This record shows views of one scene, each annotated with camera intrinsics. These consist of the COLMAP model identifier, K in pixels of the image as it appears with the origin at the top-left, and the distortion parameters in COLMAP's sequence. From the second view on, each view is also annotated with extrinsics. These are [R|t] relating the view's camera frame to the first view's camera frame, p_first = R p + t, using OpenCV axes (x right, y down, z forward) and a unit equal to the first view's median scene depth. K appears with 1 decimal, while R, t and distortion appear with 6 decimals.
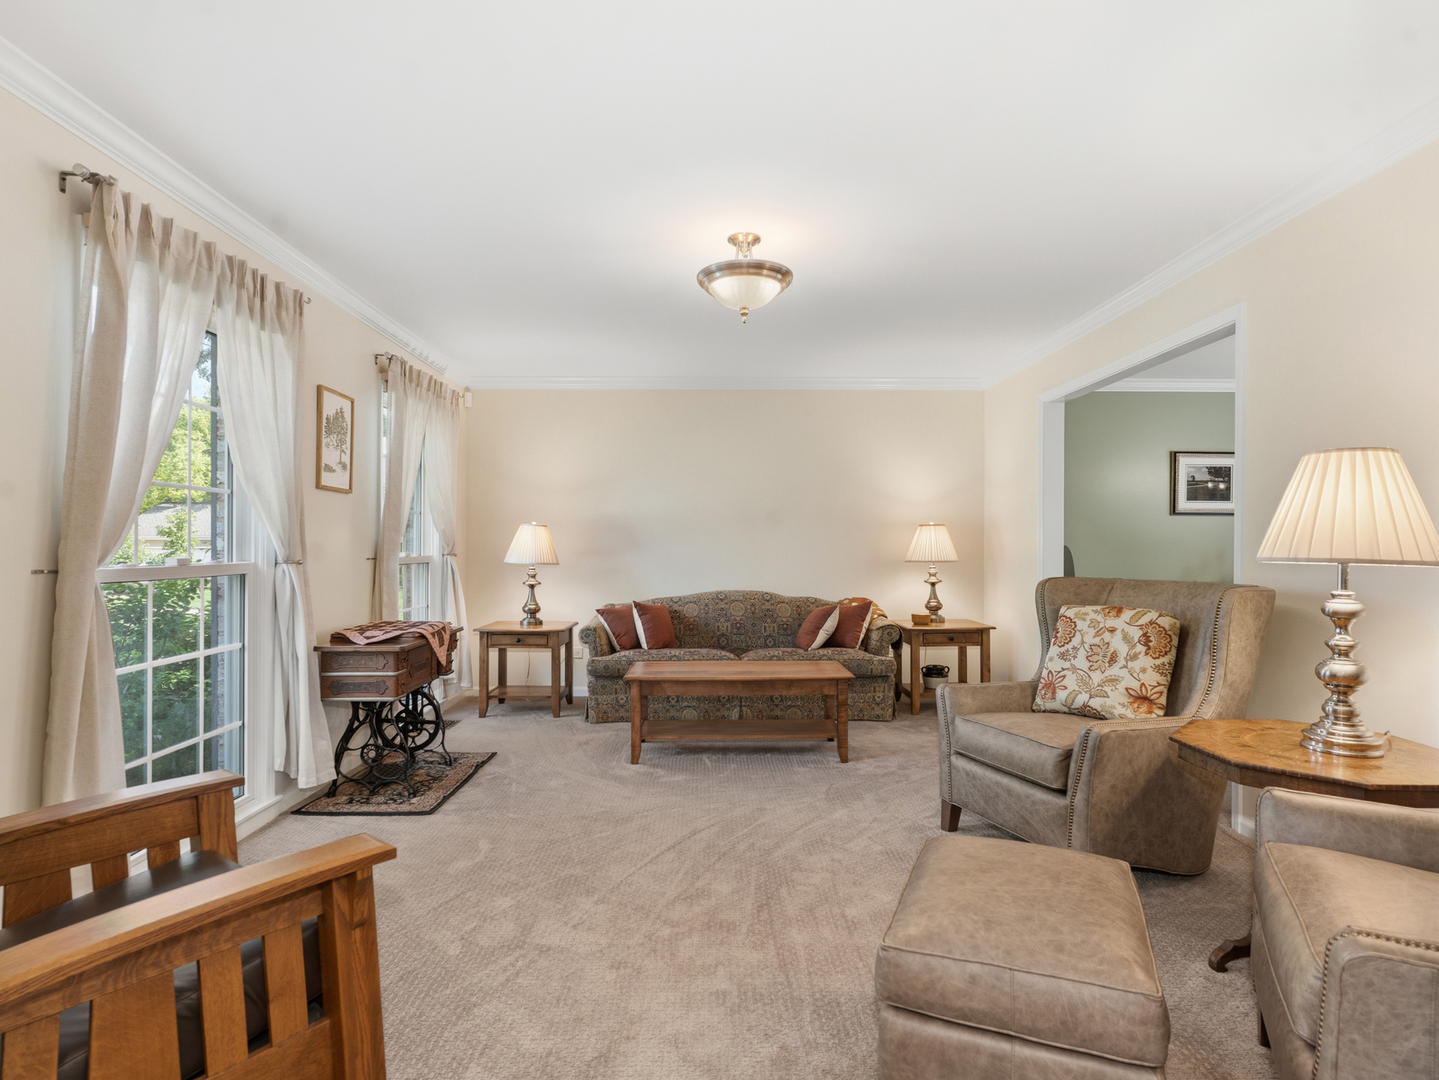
lens RADIAL K [[776.6, 0, 709.7], [0, 776.6, 536.1], [0, 0, 1]] dist [-0.003596, 0.000228]
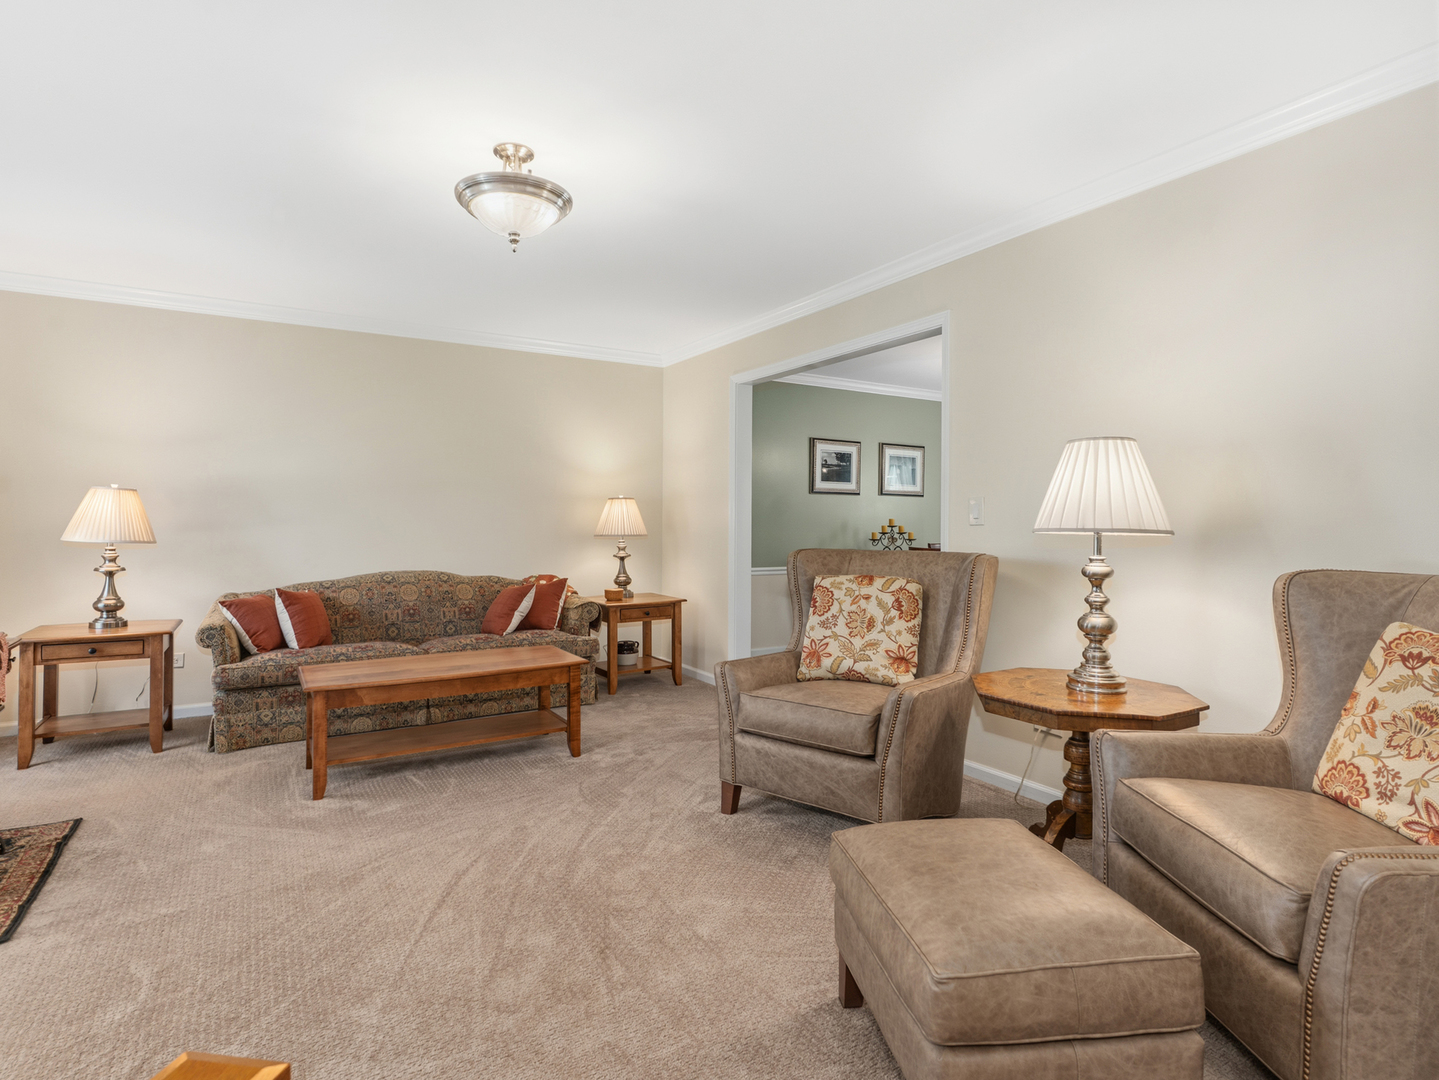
lens RADIAL K [[769.3, 0, 694.8], [0, 769.3, 510.1], [0, 0, 1]] dist [-0.001403, 0.001264]
pose [[0.861412, 0.010115, 0.507805, -0.208069], [-0.008866, 0.999949, -0.004879, 0.007363], [-0.507829, -0.000299, 0.861458, 0.188311]]
